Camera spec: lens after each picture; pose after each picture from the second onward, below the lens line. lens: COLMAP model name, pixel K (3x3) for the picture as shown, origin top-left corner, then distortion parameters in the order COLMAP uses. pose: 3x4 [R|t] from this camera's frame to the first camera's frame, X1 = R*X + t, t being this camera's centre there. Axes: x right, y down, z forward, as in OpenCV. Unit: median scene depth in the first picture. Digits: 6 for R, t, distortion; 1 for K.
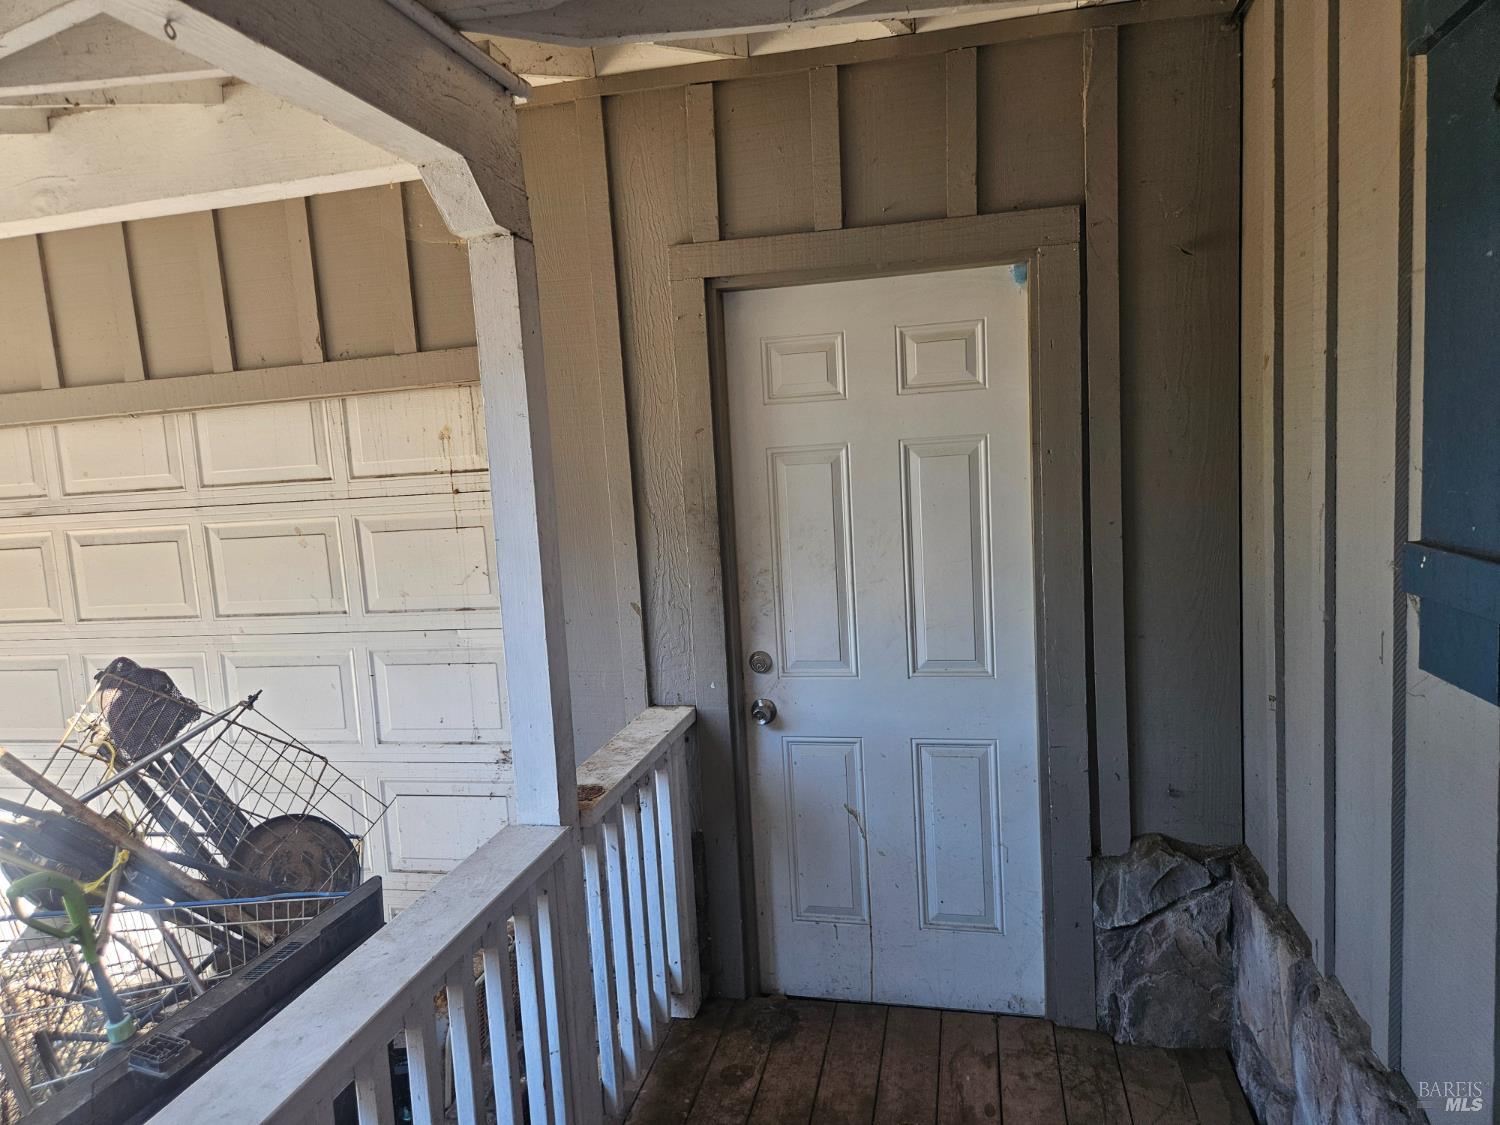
lens RADIAL K [[1009.1, 0, 749.4], [0, 1009.1, 564.3], [0, 0, 1]] dist [0.070247, -0.063341]
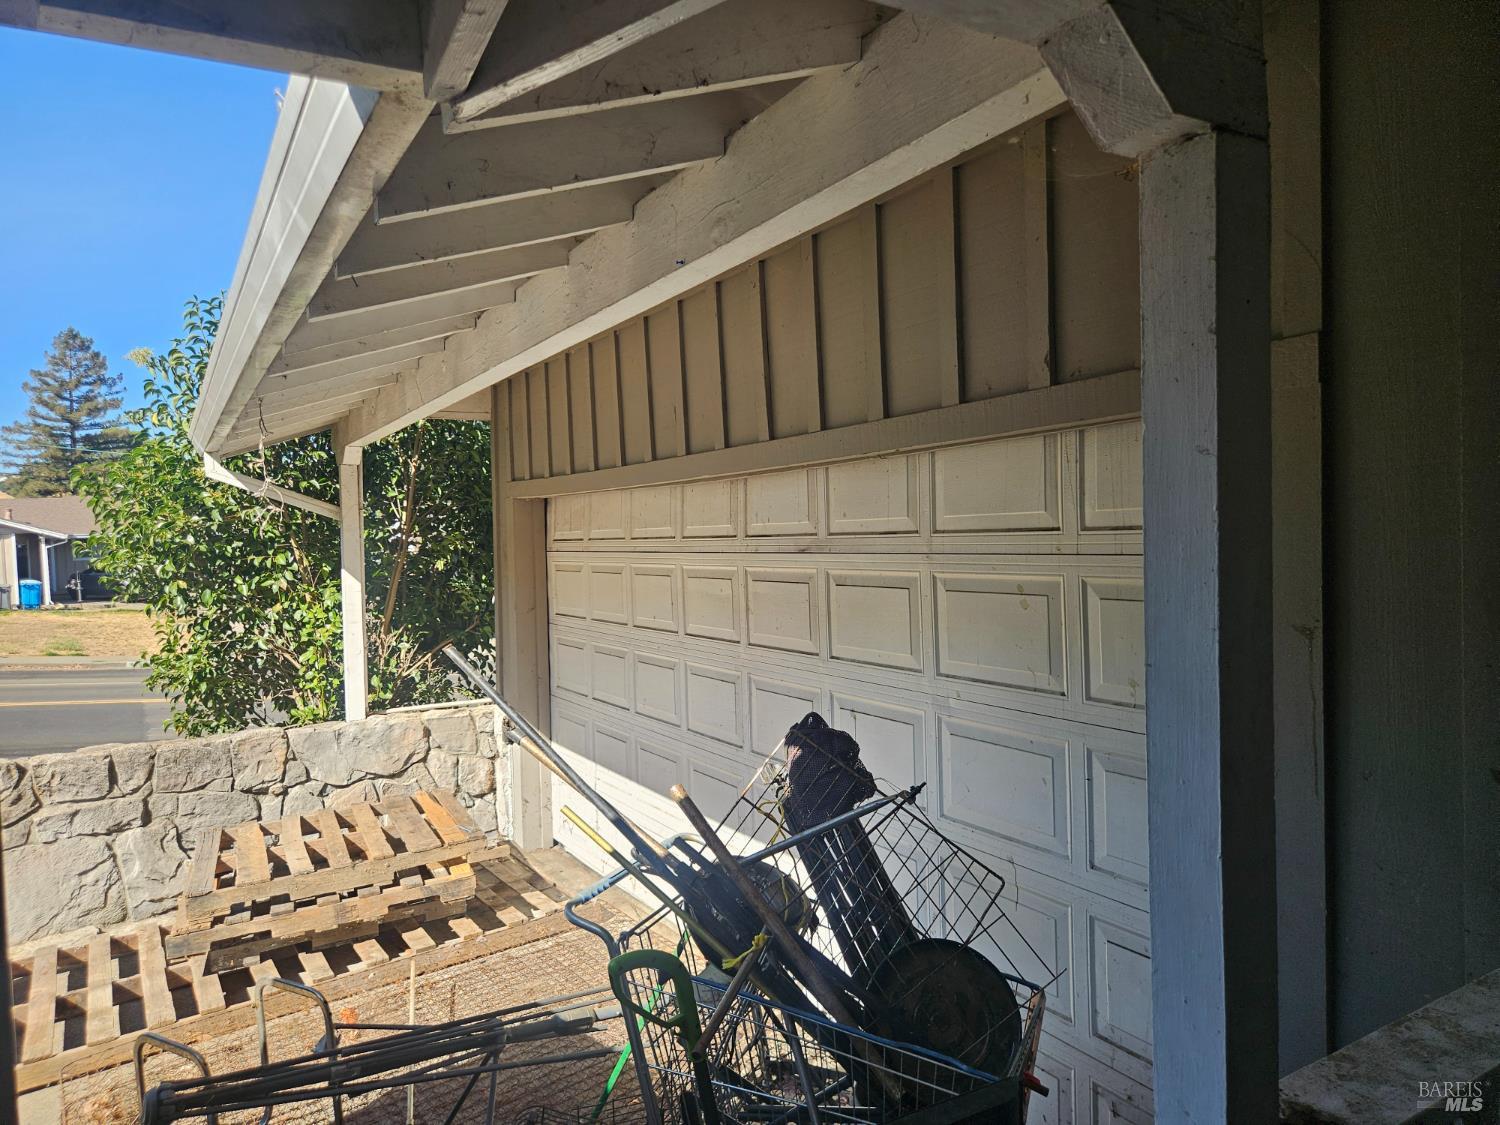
lens RADIAL K [[1009.1, 0, 726.2], [0, 1009.1, 567.5], [0, 0, 1]] dist [0.070247, -0.063341]
pose [[0.673346, 0.068274, -0.736168, 0.011024], [-0.087063, 0.996121, 0.012749, -0.043831], [0.734183, 0.055508, 0.676679, 0.278446]]
